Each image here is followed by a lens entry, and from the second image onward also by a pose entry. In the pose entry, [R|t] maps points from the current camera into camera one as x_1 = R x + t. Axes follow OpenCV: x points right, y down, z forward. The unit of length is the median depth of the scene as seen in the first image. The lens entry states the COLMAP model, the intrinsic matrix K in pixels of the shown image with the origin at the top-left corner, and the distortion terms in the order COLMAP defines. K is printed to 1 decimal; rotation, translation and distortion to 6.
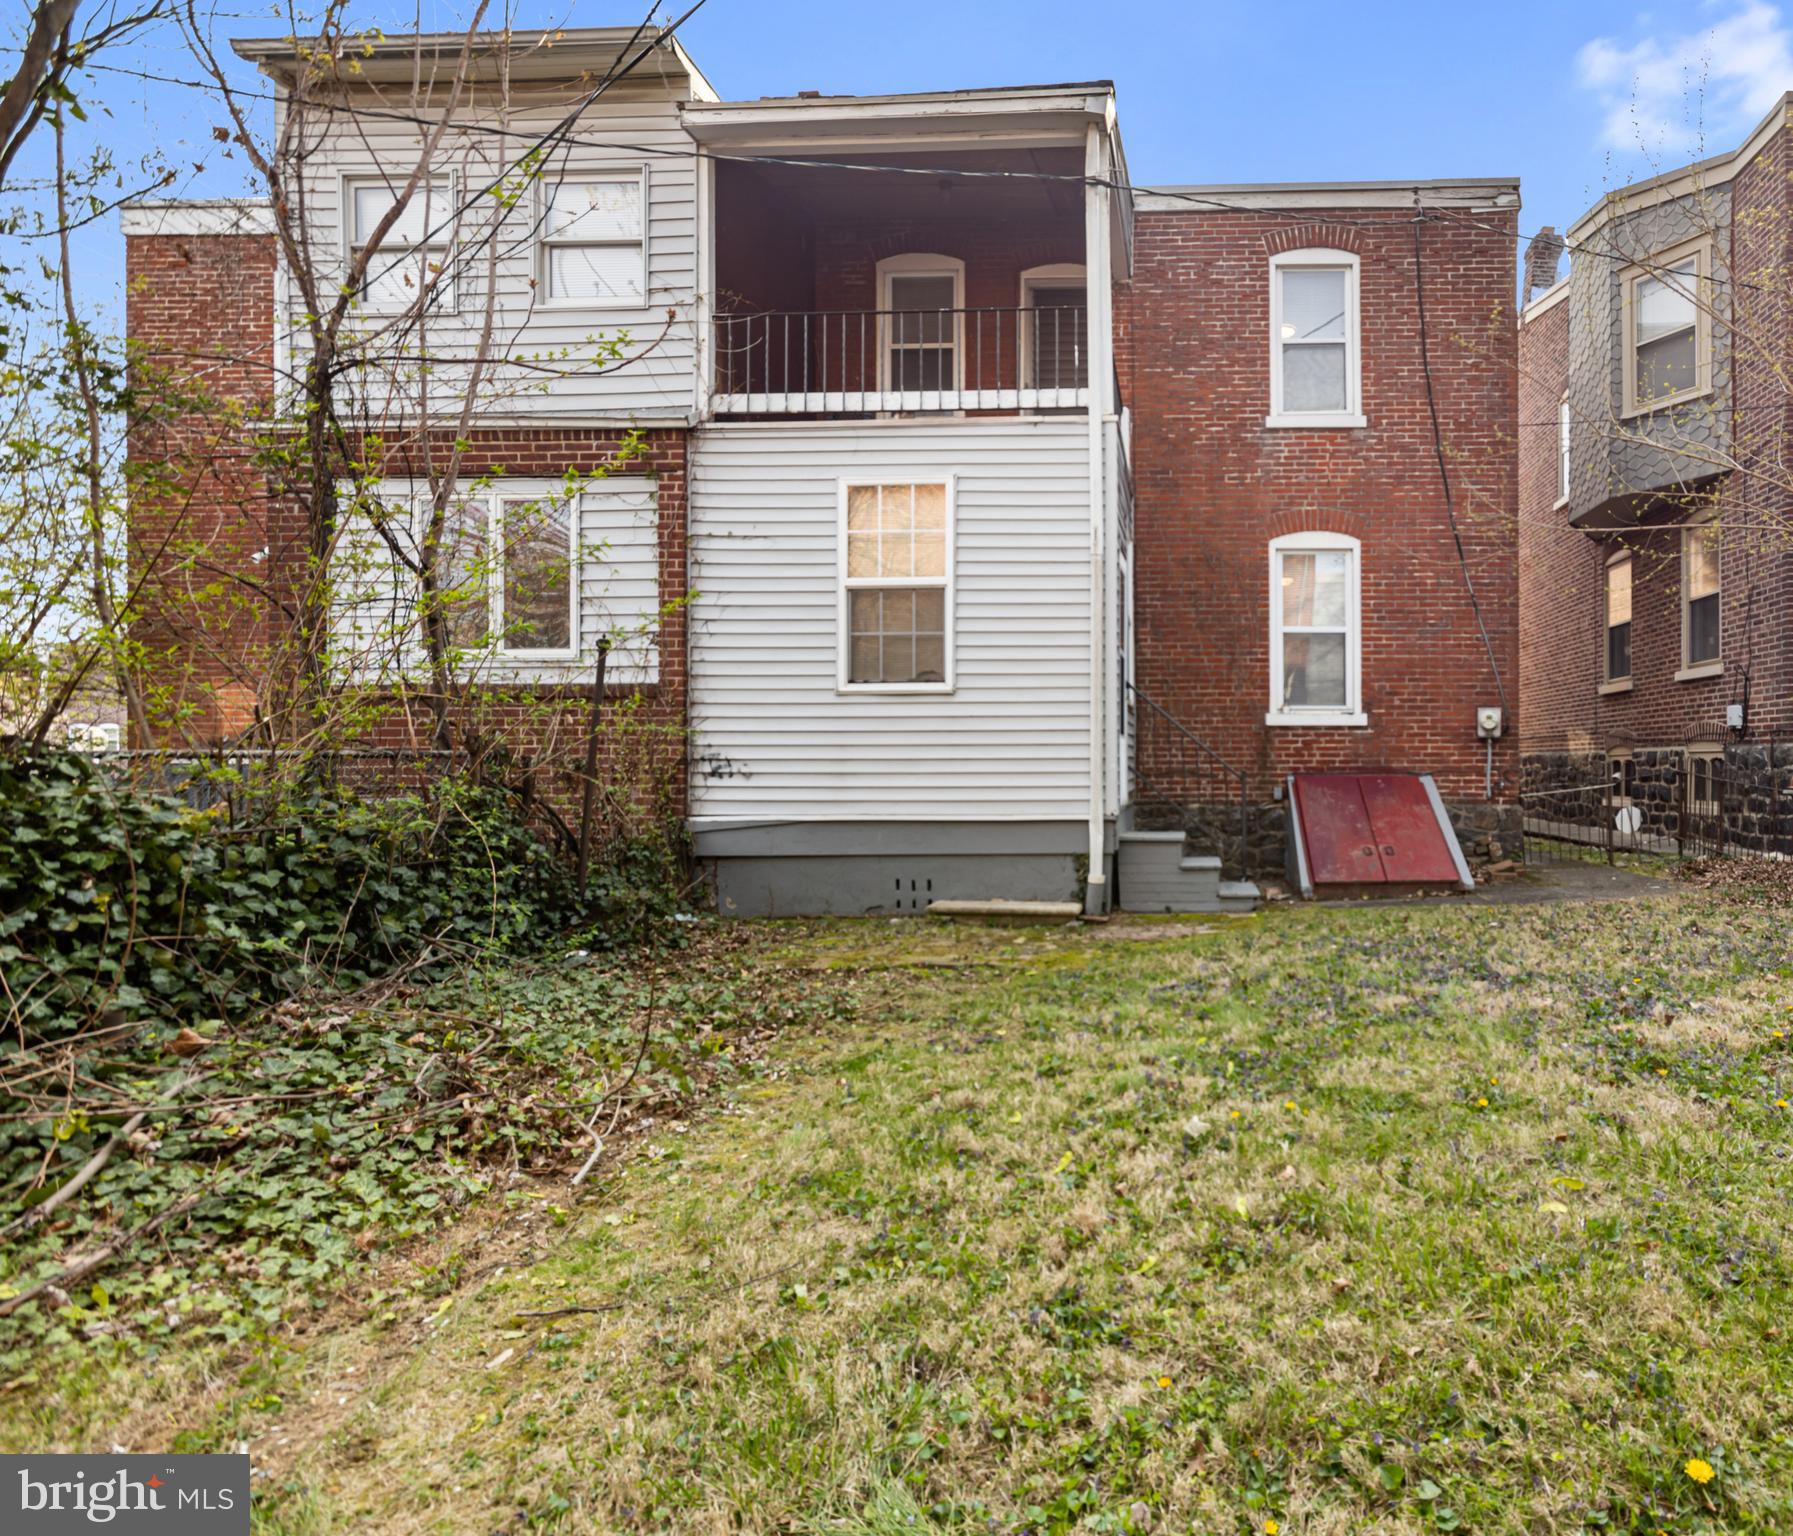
lens RADIAL K [[1020.1, 0, 980.1], [0, 1020.1, 762.0], [0, 0, 1]] dist [-0.002918, -0.000791]
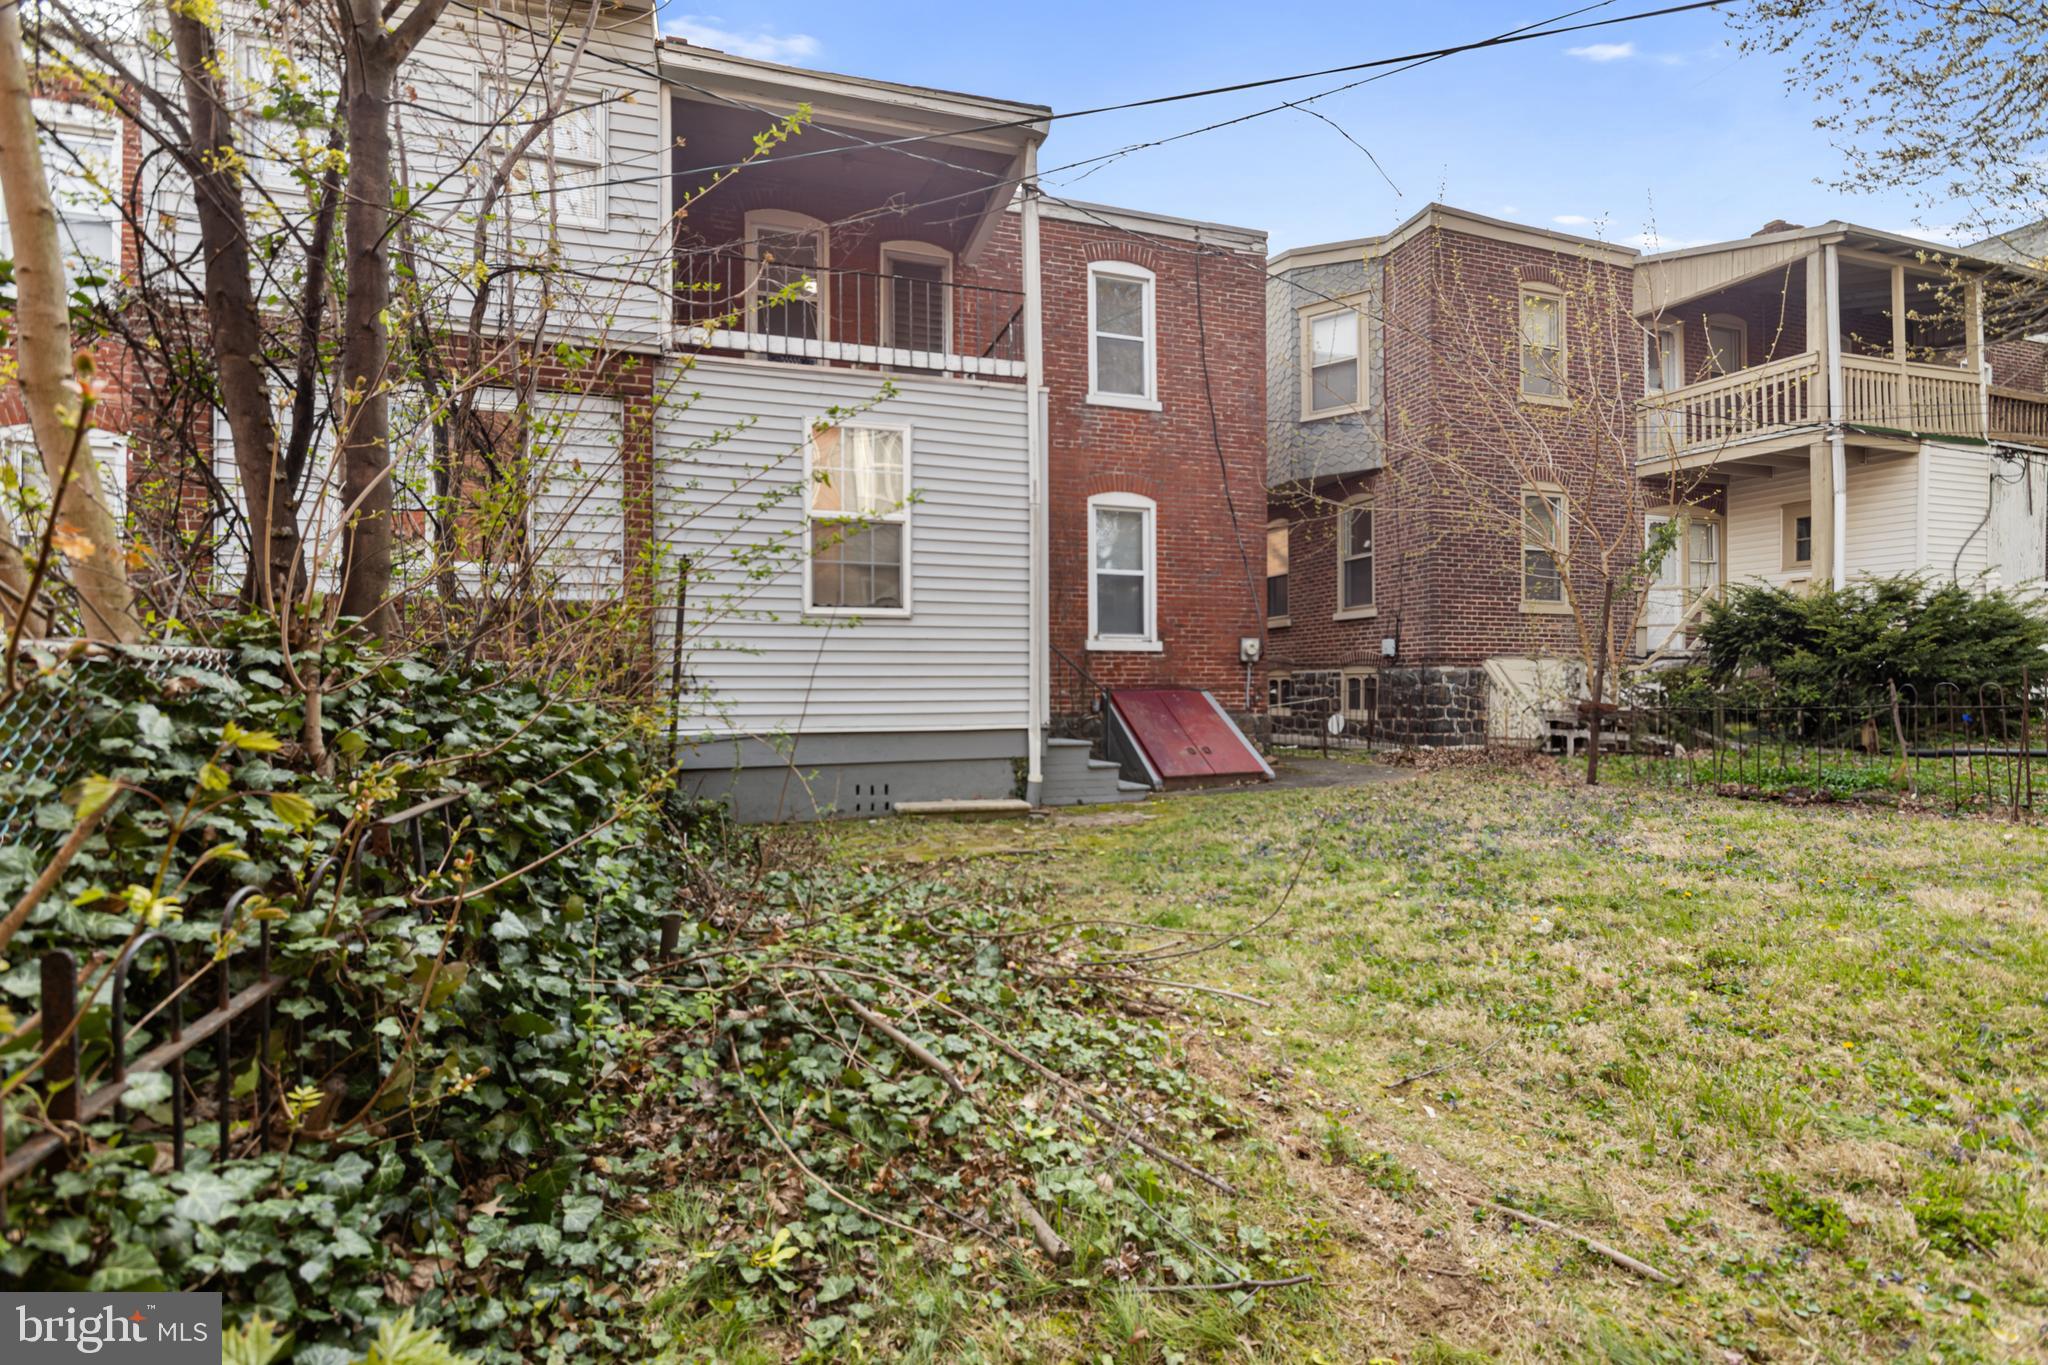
lens RADIAL K [[917.5, 0, 1014.4], [0, 917.5, 678.1], [0, 0, 1]] dist [-0.009044, 0.000109]
pose [[0.943600, 0.002214, 0.331079, -0.190744], [-0.001082, 0.999993, -0.003604, 0.001826], [-0.331085, 0.003043, 0.943596, 0.004779]]
